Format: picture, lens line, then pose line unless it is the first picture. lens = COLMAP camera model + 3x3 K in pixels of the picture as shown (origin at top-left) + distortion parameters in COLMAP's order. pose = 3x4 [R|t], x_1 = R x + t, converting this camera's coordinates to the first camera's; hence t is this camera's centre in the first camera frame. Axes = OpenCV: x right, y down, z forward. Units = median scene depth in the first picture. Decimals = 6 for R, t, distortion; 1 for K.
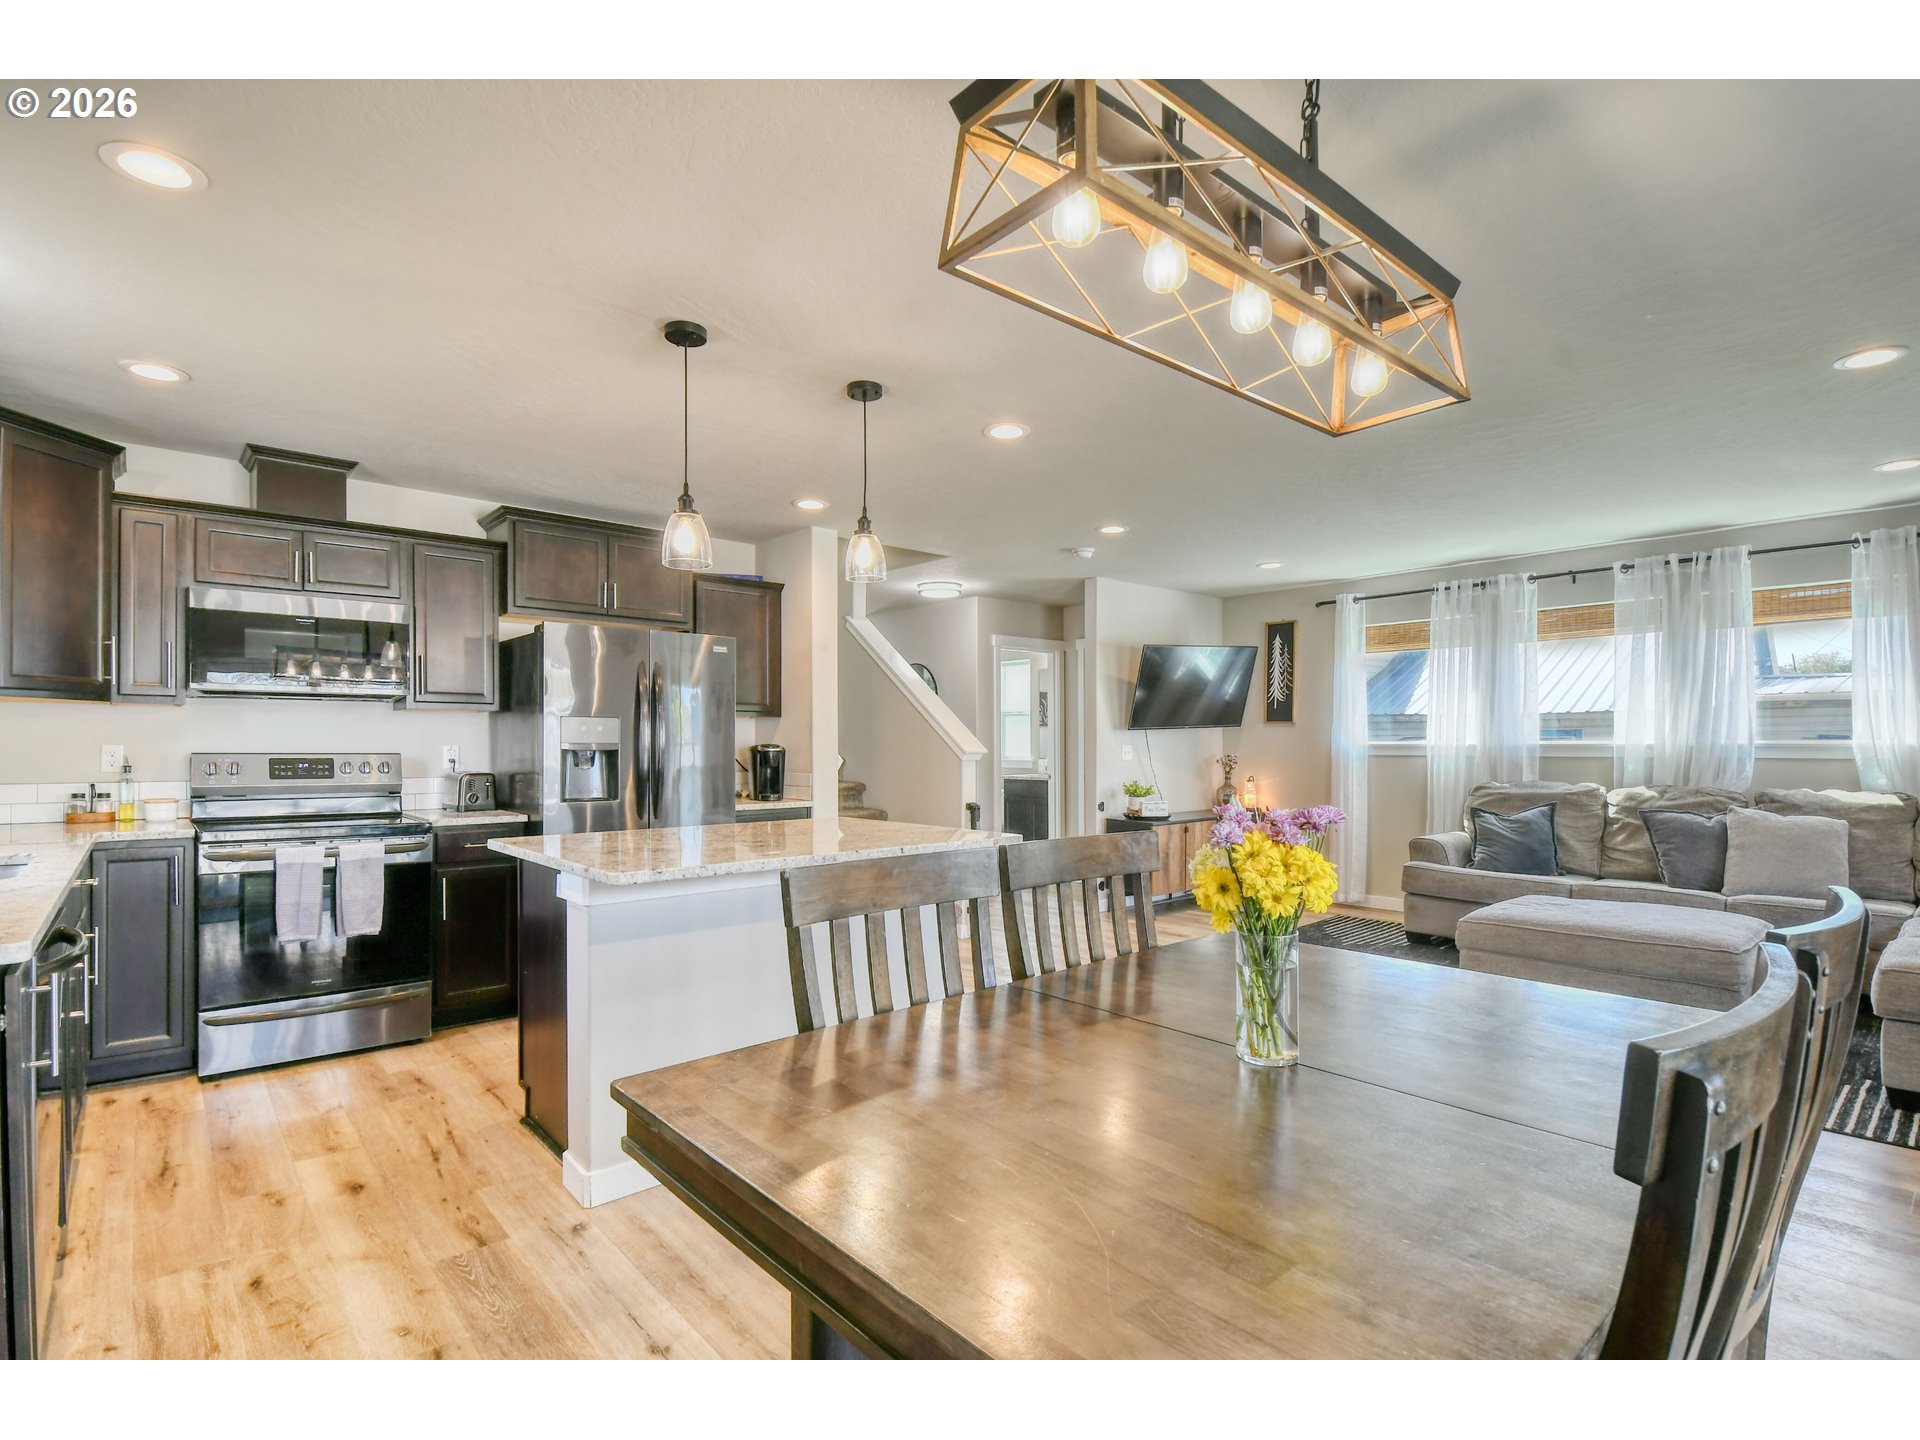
lens RADIAL K [[929.8, 0, 965.9], [0, 929.8, 744.6], [0, 0, 1]] dist [0.015579, -0.023231]
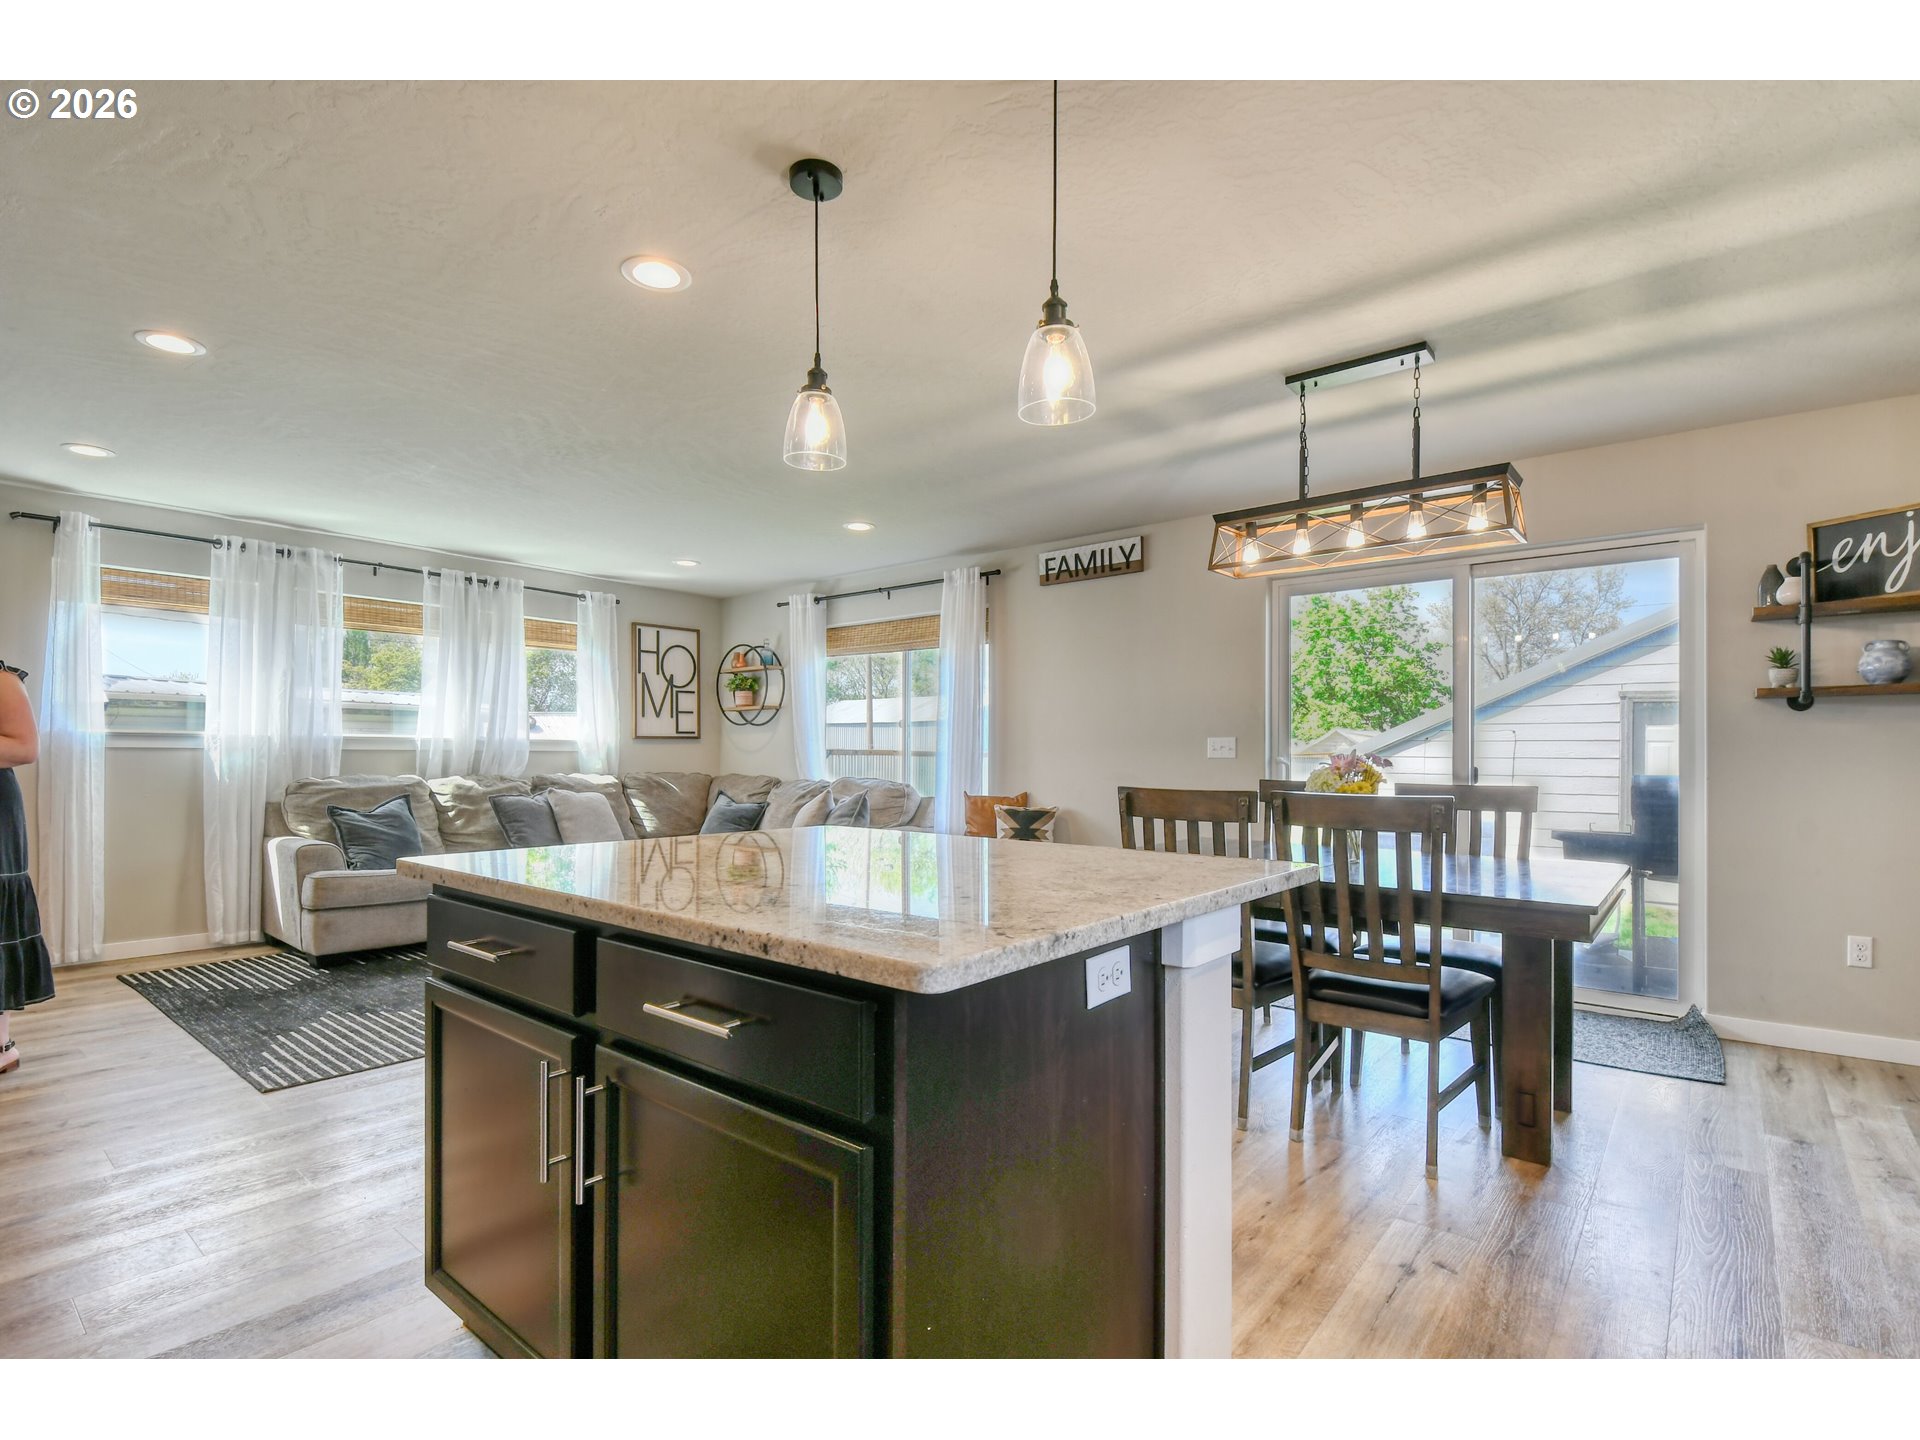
lens RADIAL K [[933.0, 0, 965.7], [0, 933.0, 732.0], [0, 0, 1]] dist [0.017686, -0.021936]
pose [[-0.164169, 0.012611, 0.986352, -0.703063], [-0.017503, 0.999724, -0.015695, -0.000887], [-0.986277, -0.019840, -0.163903, 0.858635]]
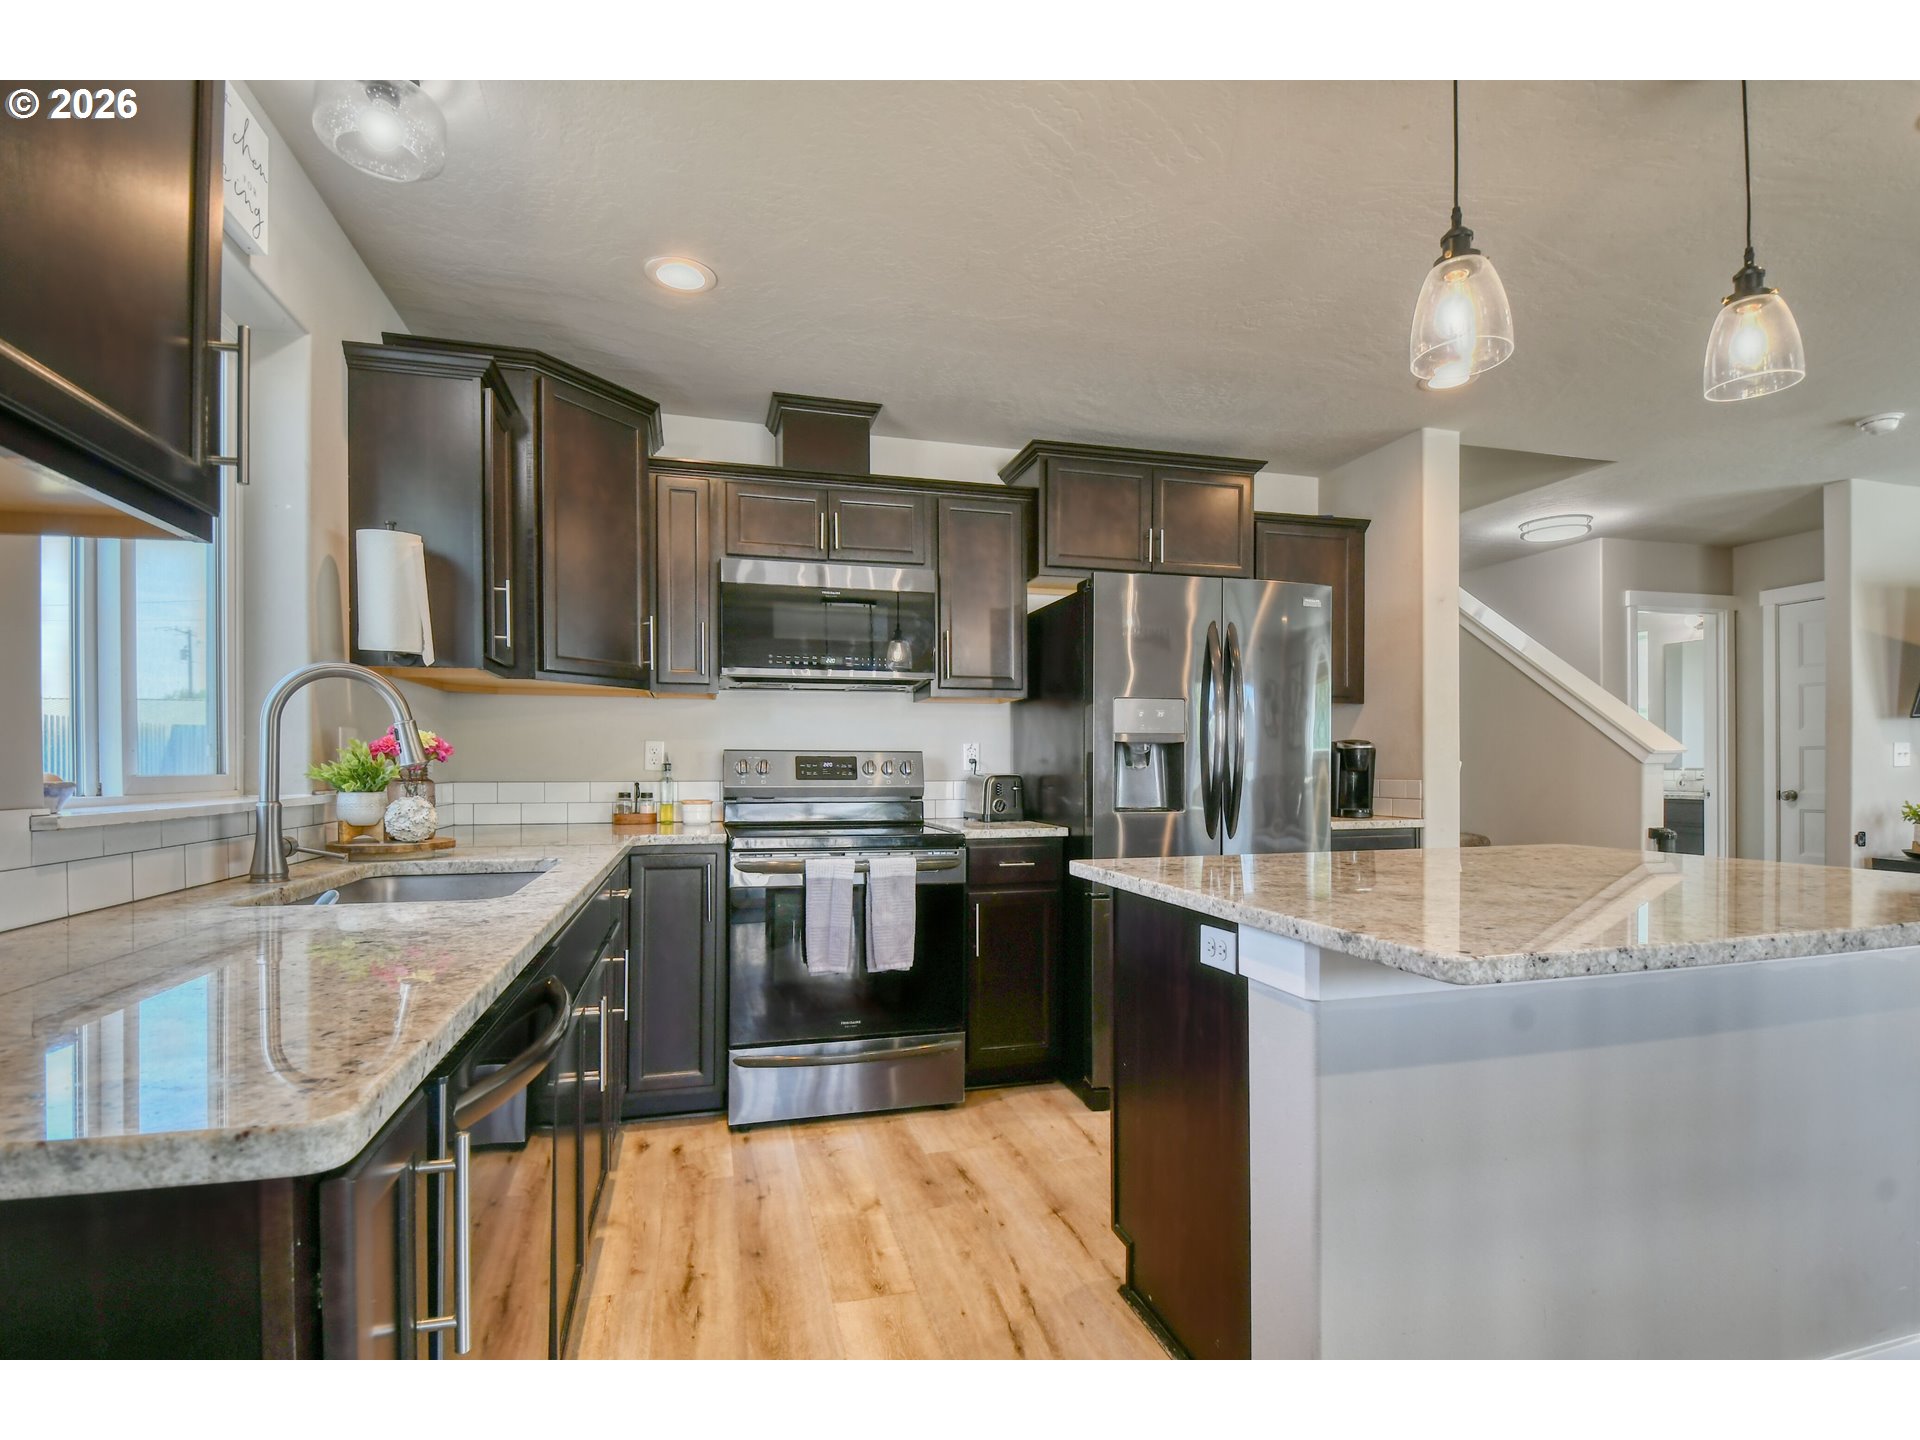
lens RADIAL K [[922.7, 0, 959.8], [0, 922.7, 763.8], [0, 0, 1]] dist [0.031400, -0.028527]
pose [[0.900833, -0.004680, -0.434141, -0.243960], [0.003374, 0.999987, -0.003779, 0.027882], [0.434153, 0.001940, 0.900837, 0.298722]]
